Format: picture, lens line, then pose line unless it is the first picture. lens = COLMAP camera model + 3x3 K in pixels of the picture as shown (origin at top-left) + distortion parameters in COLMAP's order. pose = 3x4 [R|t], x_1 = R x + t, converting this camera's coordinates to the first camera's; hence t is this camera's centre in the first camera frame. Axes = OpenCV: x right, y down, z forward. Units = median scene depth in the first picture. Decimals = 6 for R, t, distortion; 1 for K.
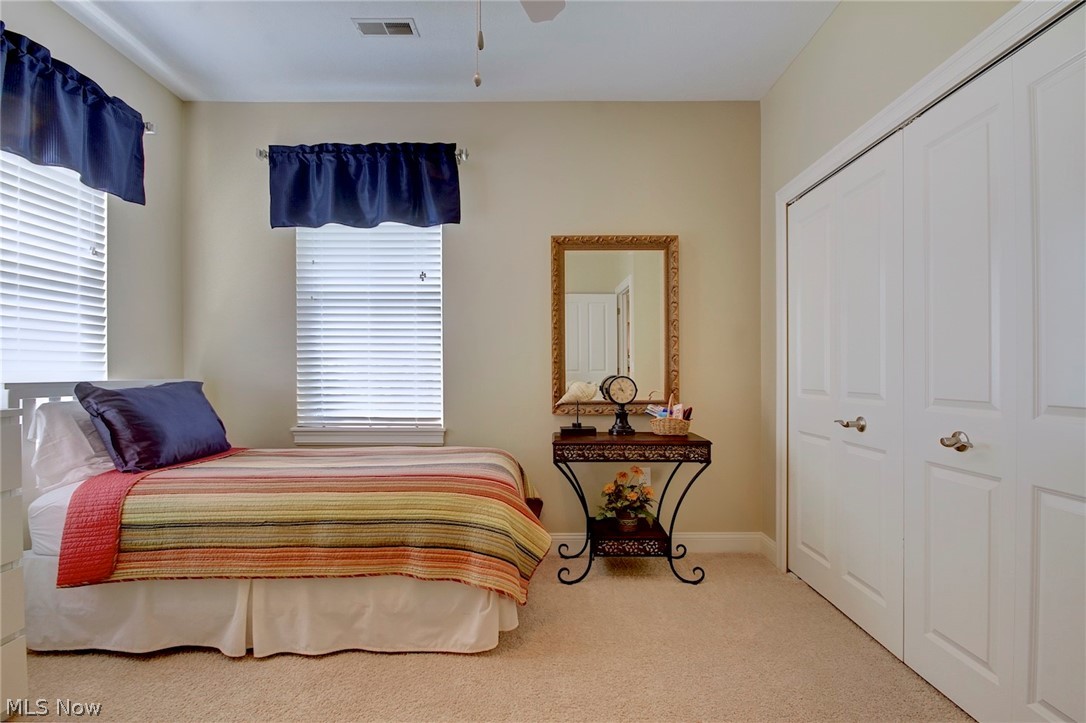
lens RADIAL K [[505.3, 0, 545.3], [0, 505.3, 370.4], [0, 0, 1]] dist [0.000648, -0.009887]
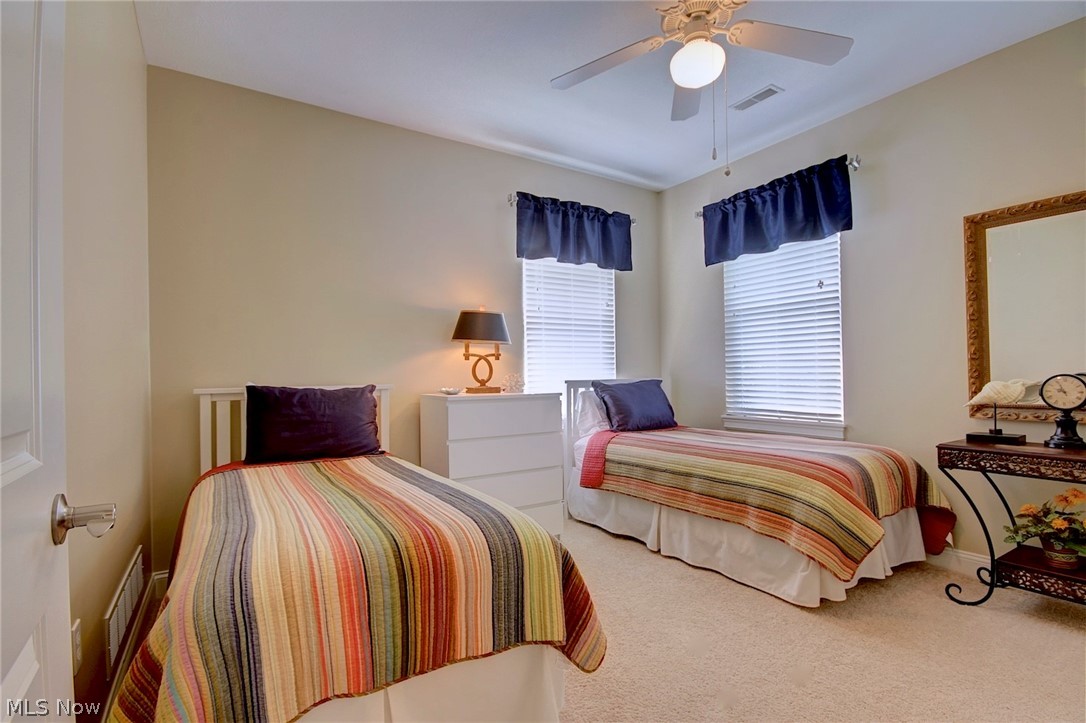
lens RADIAL K [[505.3, 0, 545.3], [0, 505.3, 370.4], [0, 0, 1]] dist [0.000648, -0.009887]
pose [[0.539659, -0.013707, -0.841772, 0.433334], [0.015082, 0.999864, -0.006613, -0.001565], [0.841748, -0.009127, 0.539793, -0.118857]]
